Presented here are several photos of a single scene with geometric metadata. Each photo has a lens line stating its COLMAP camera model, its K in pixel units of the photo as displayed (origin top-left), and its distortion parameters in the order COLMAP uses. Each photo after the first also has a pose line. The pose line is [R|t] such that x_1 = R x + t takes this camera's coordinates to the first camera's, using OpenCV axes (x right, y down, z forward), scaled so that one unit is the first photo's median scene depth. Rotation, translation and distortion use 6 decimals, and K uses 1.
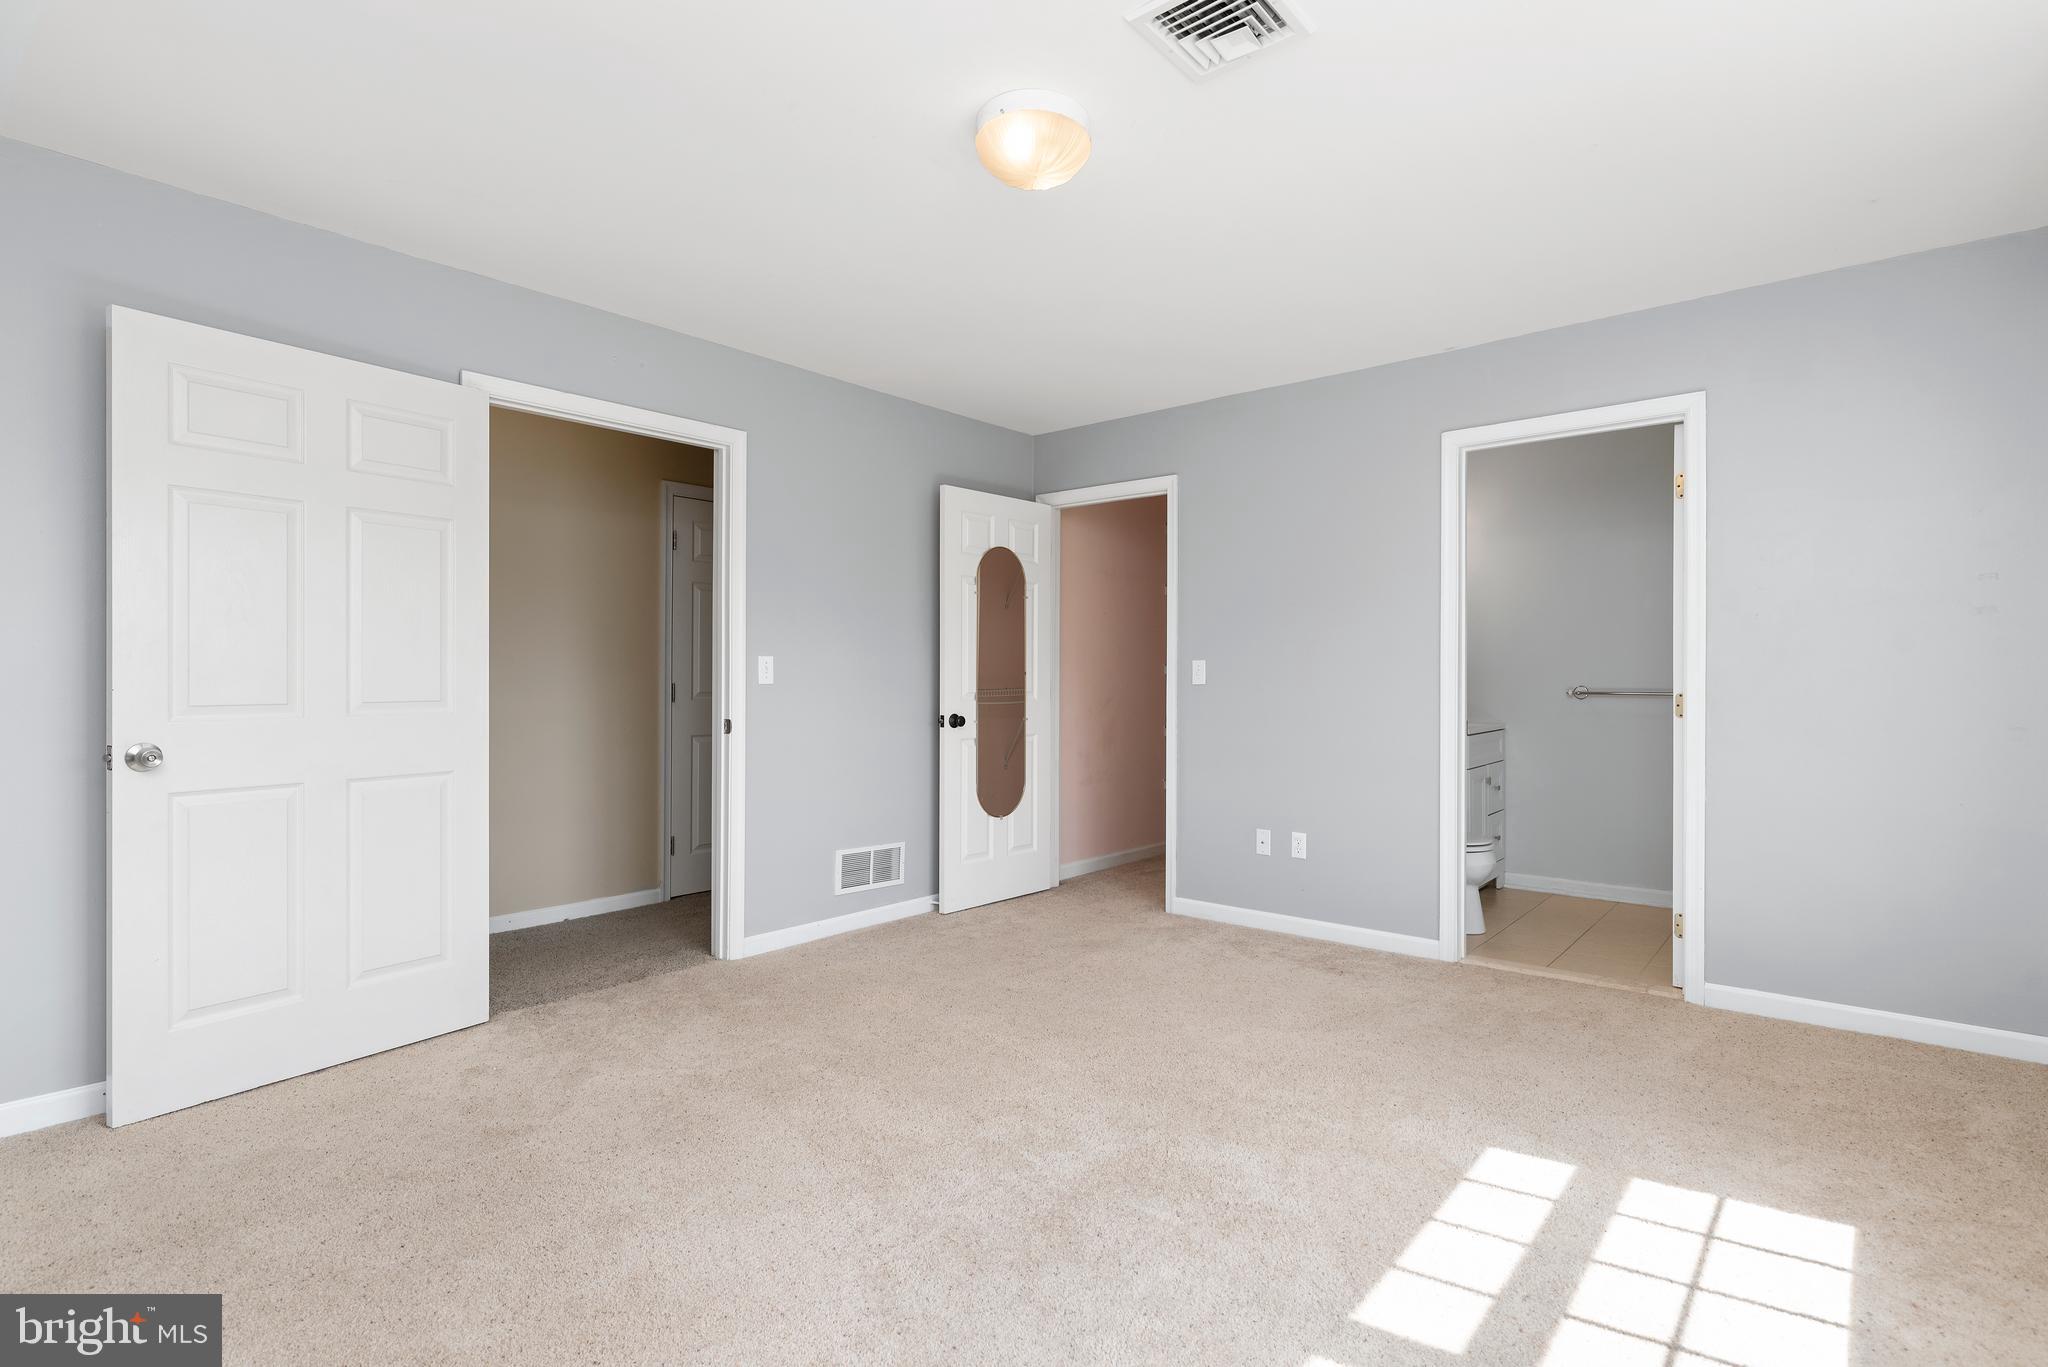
lens RADIAL K [[1006.4, 0, 1039.0], [0, 1006.4, 674.6], [0, 0, 1]] dist [0.002728, -0.001067]
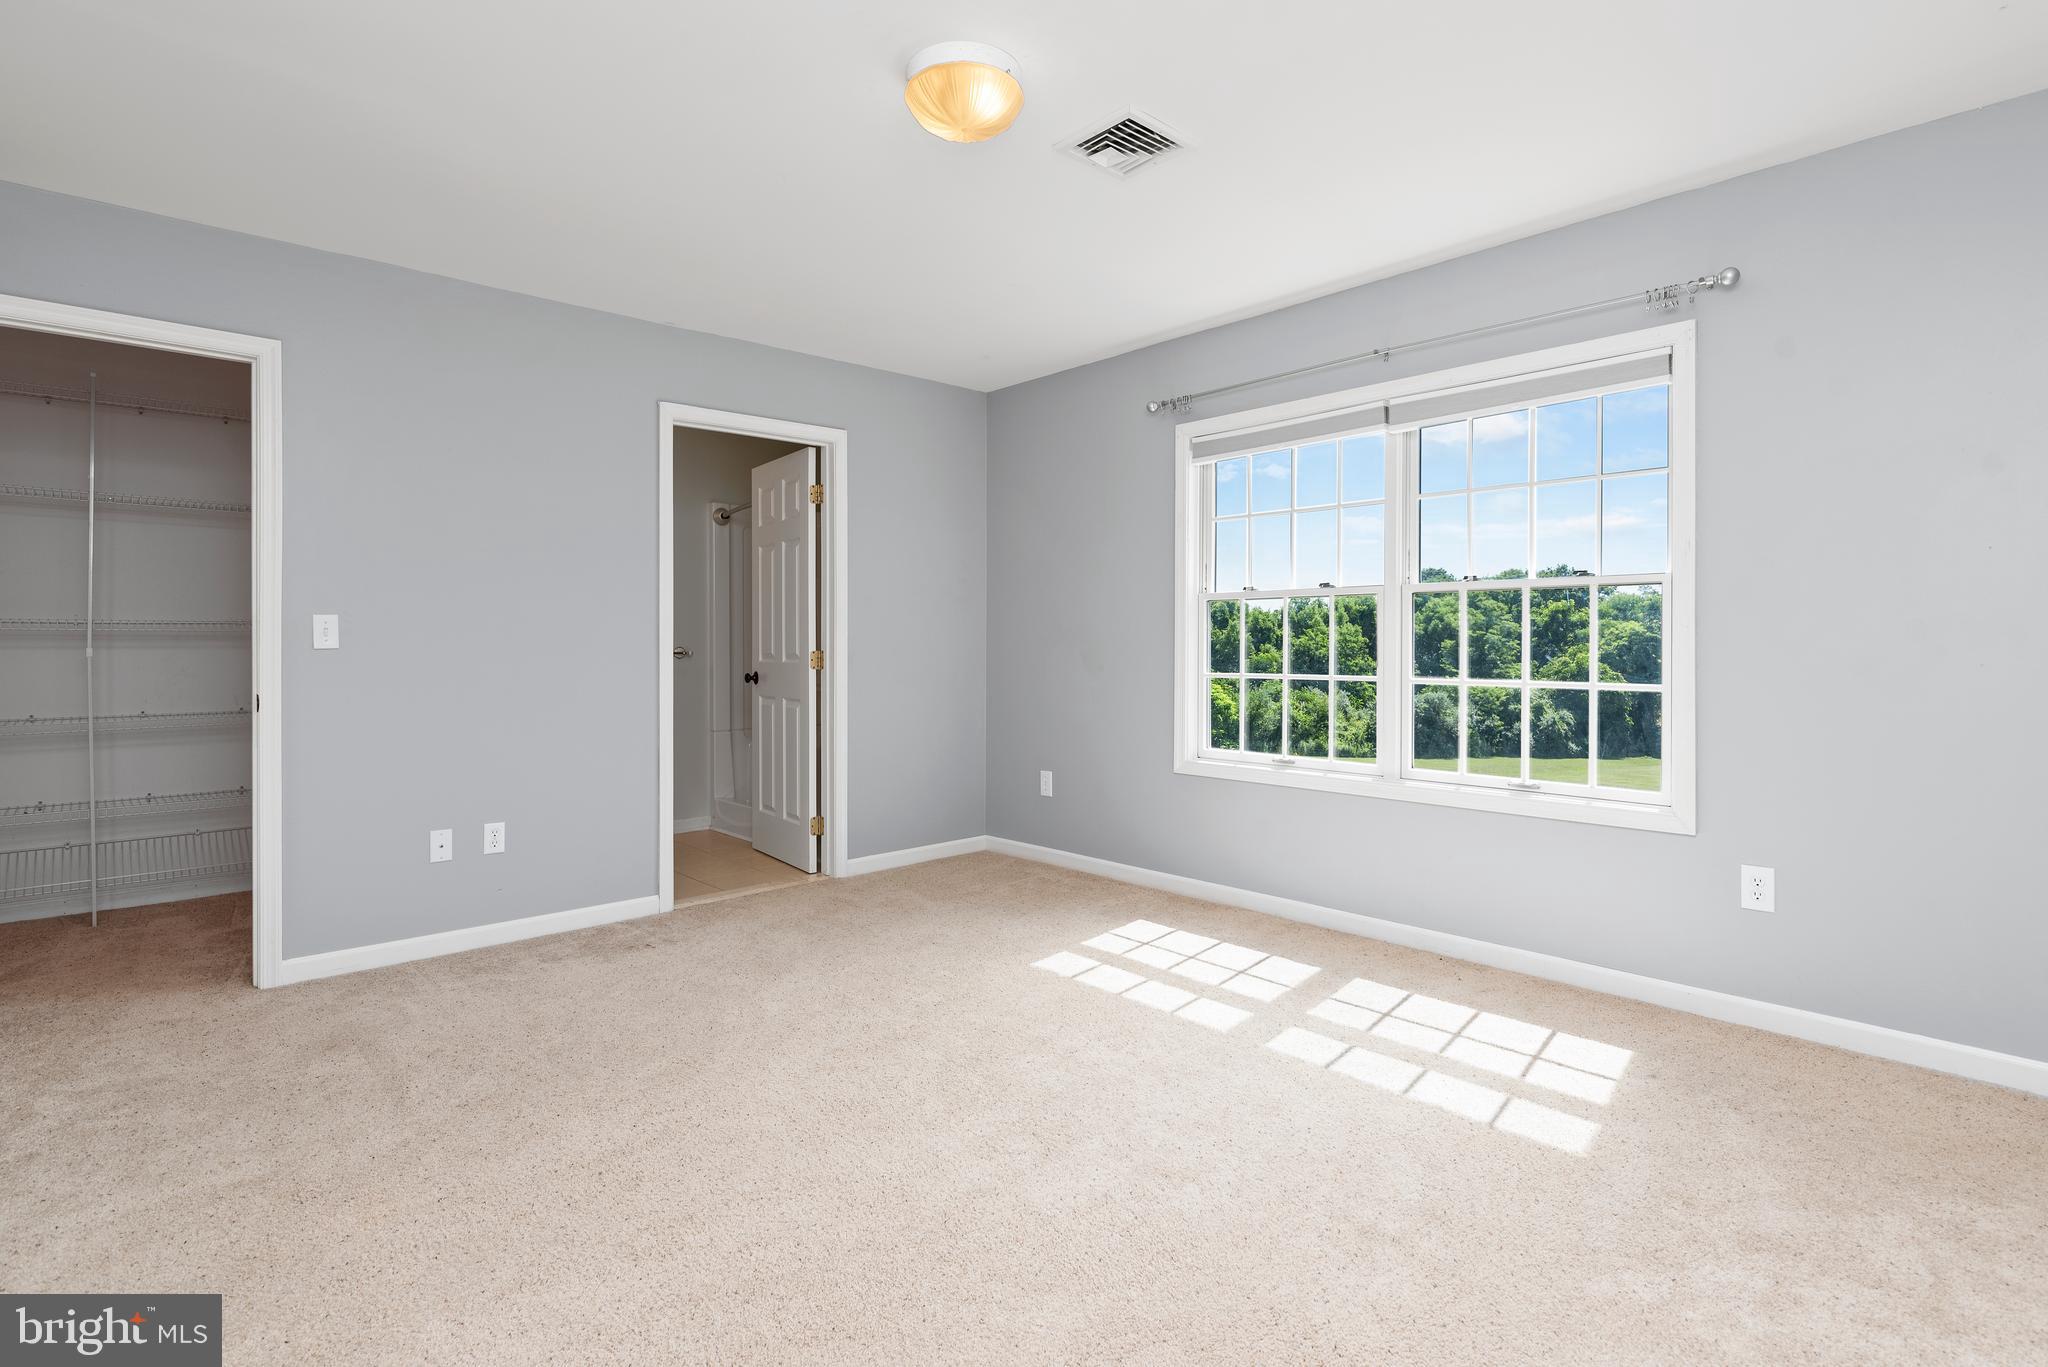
lens RADIAL K [[1006.4, 0, 1040.2], [0, 1006.4, 684.8], [0, 0, 1]] dist [0.002728, -0.001067]
pose [[0.106886, -0.039871, 0.993472, -0.562174], [-0.002557, 0.999181, 0.040375, 0.005407], [-0.994268, -0.006856, 0.106697, 0.482371]]
